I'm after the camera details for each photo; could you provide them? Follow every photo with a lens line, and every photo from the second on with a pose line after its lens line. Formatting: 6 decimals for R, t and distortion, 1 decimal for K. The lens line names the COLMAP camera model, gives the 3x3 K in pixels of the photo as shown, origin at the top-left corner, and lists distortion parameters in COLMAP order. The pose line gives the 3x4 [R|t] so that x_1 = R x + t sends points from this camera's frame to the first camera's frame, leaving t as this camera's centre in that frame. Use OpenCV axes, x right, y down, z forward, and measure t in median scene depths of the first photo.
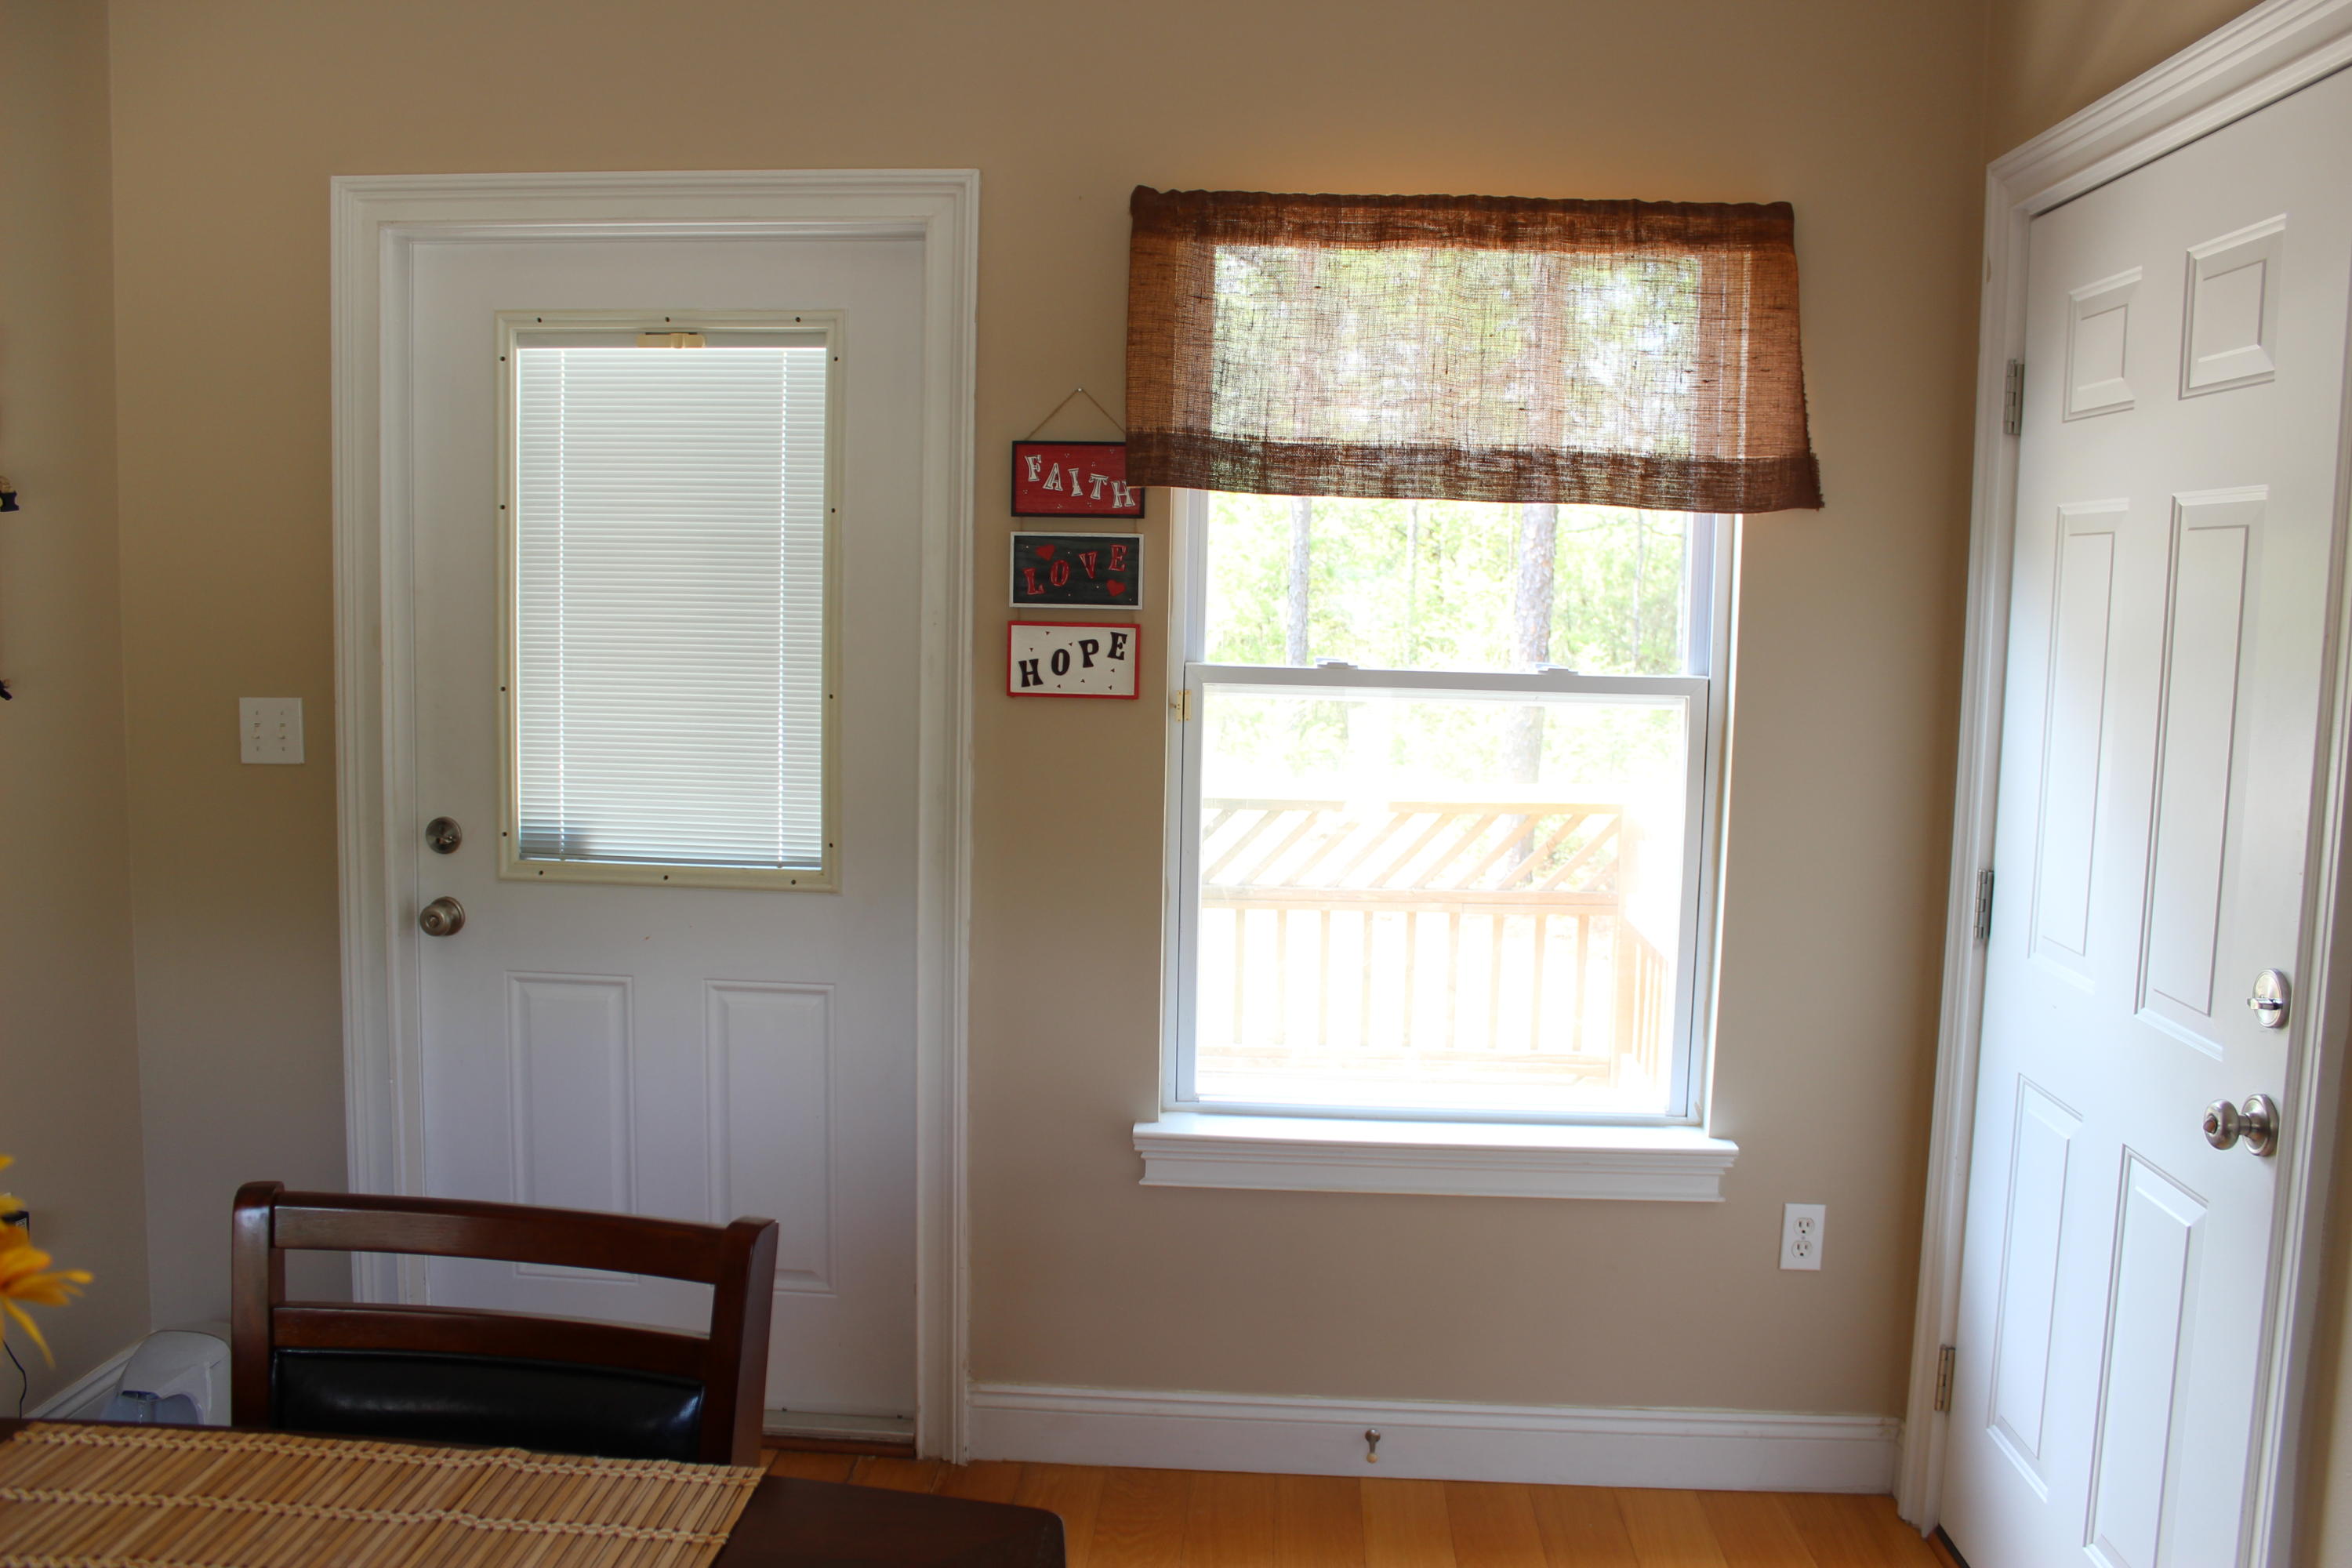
lens RADIAL K [[1944.4, 0, 1176.0], [0, 1944.4, 784.0], [0, 0, 1]] dist [-0.164118, 0.146766]
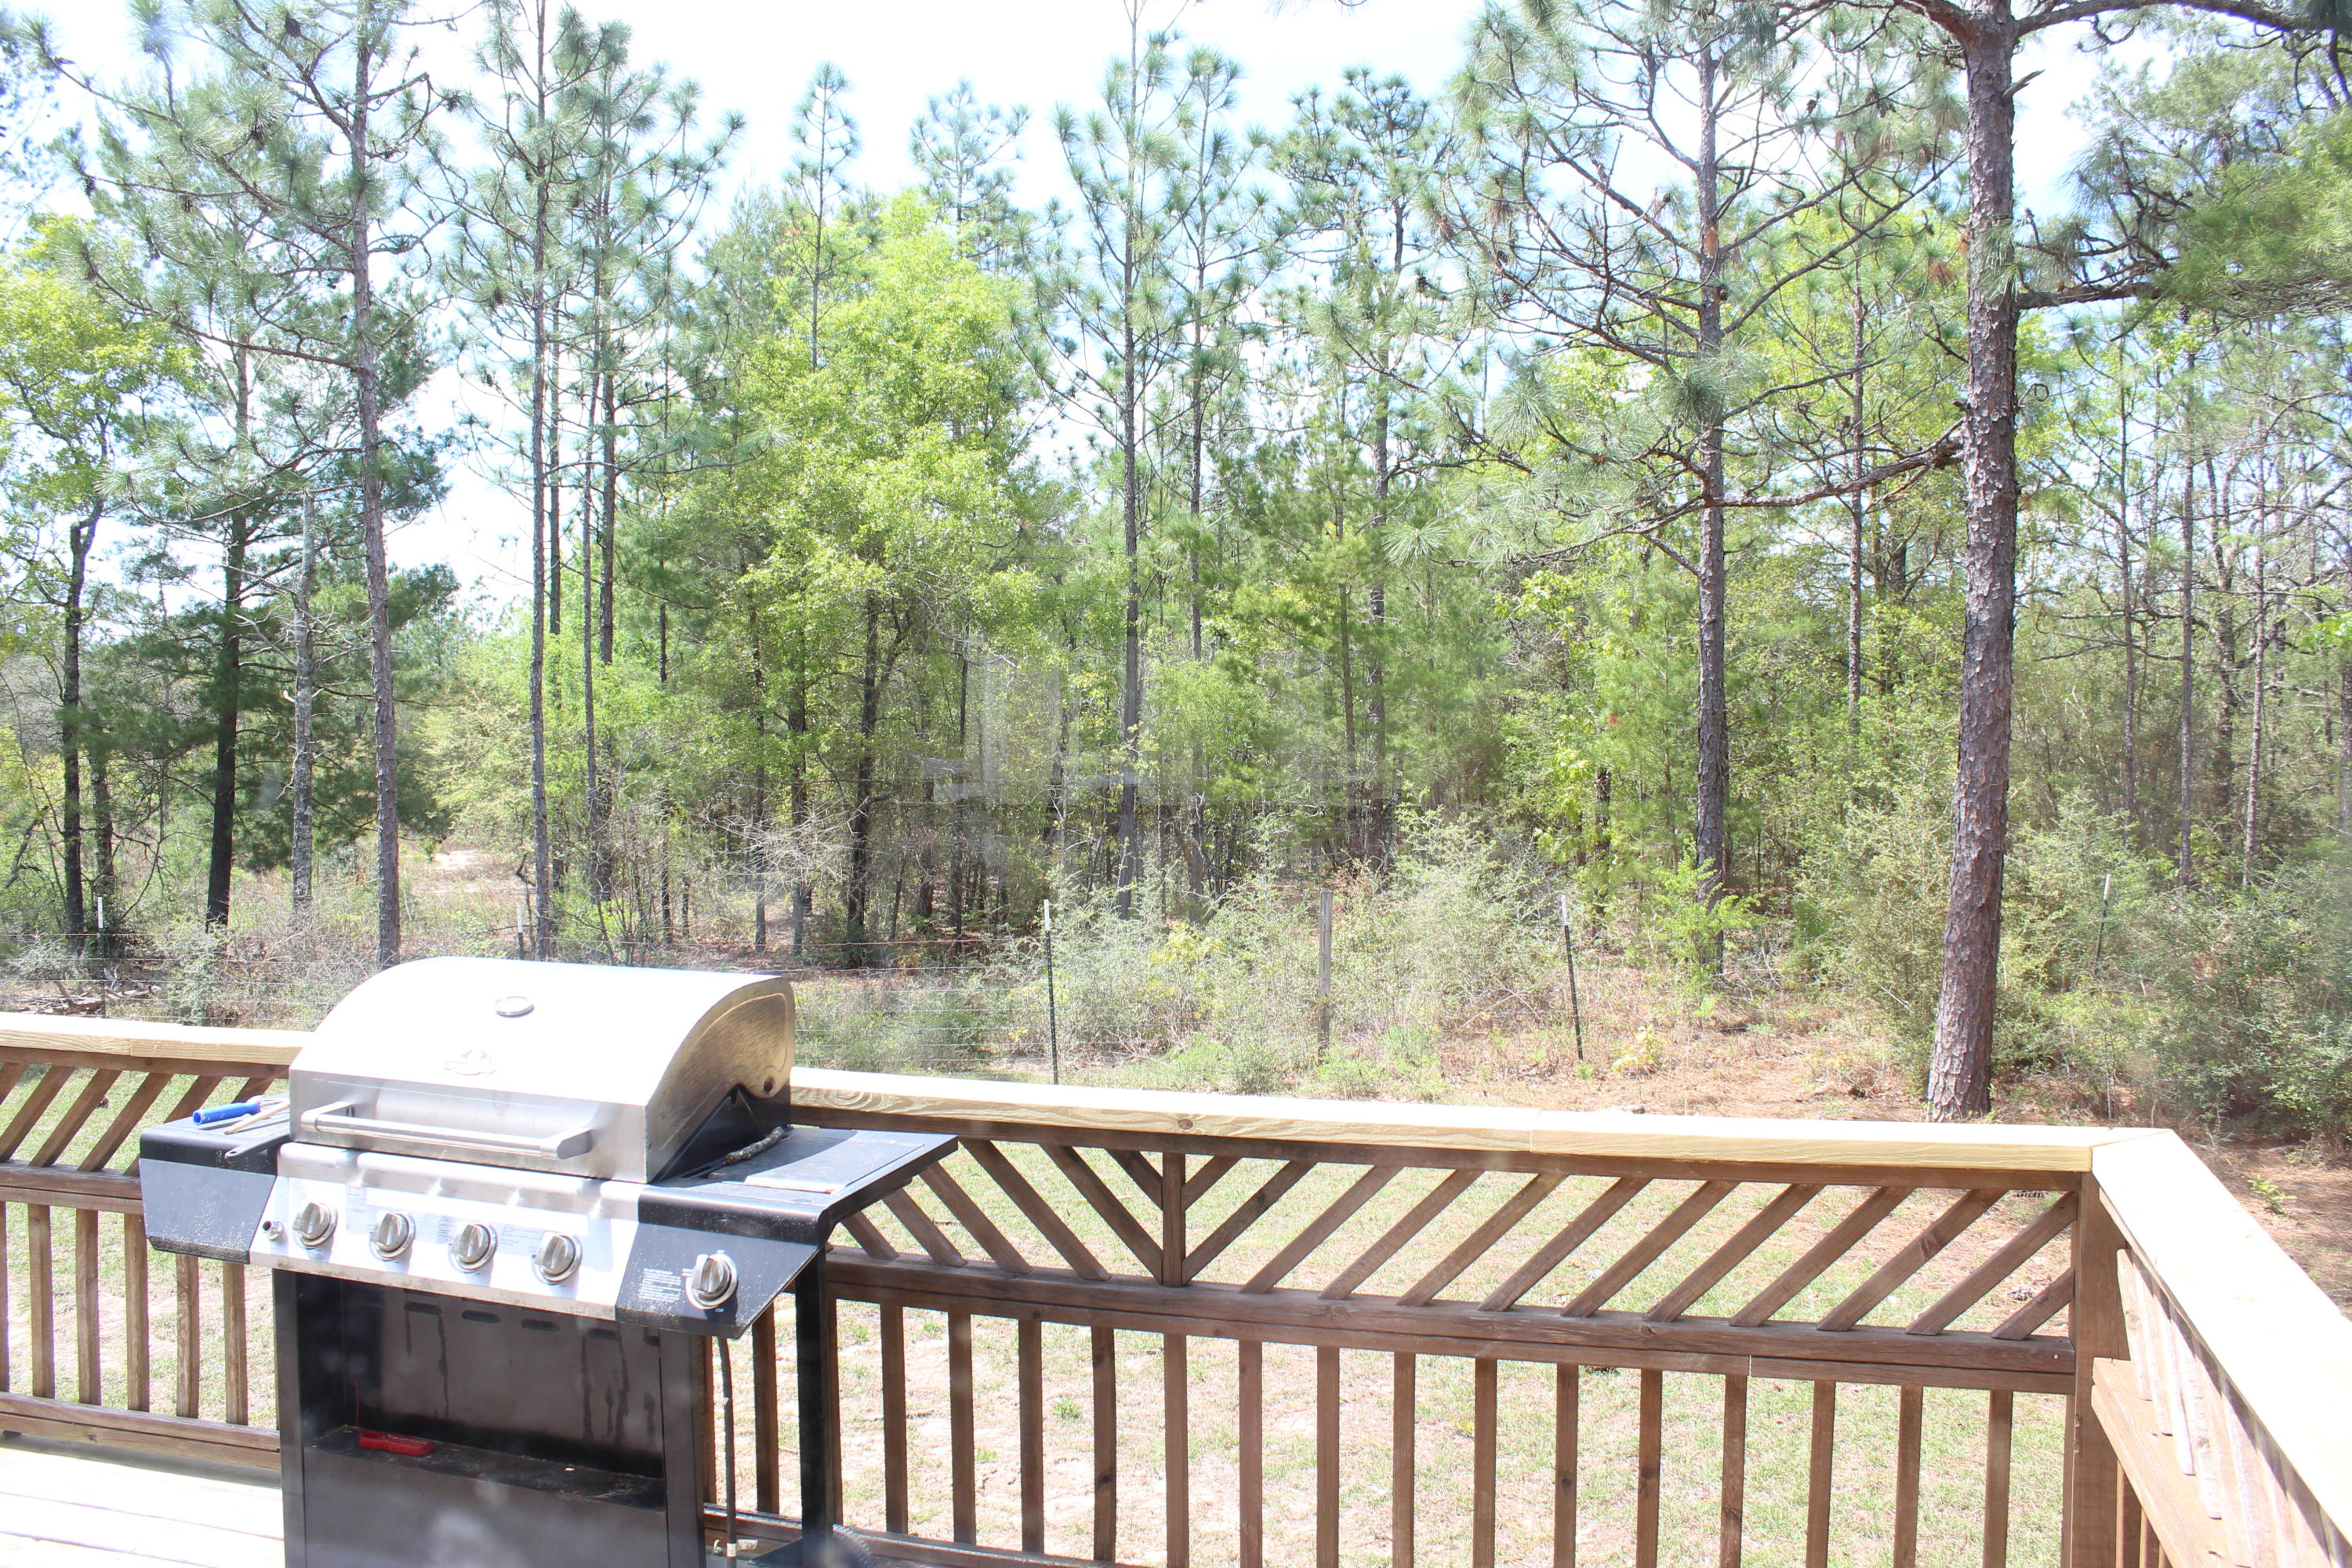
lens RADIAL K [[1944.4, 0, 1176.0], [0, 1944.4, 784.0], [0, 0, 1]] dist [-0.164118, 0.146766]
pose [[0.971901, -0.022006, -0.234359, 0.033291], [0.003510, 0.996865, -0.079048, -0.013080], [0.235364, 0.076004, 0.968931, 0.132008]]
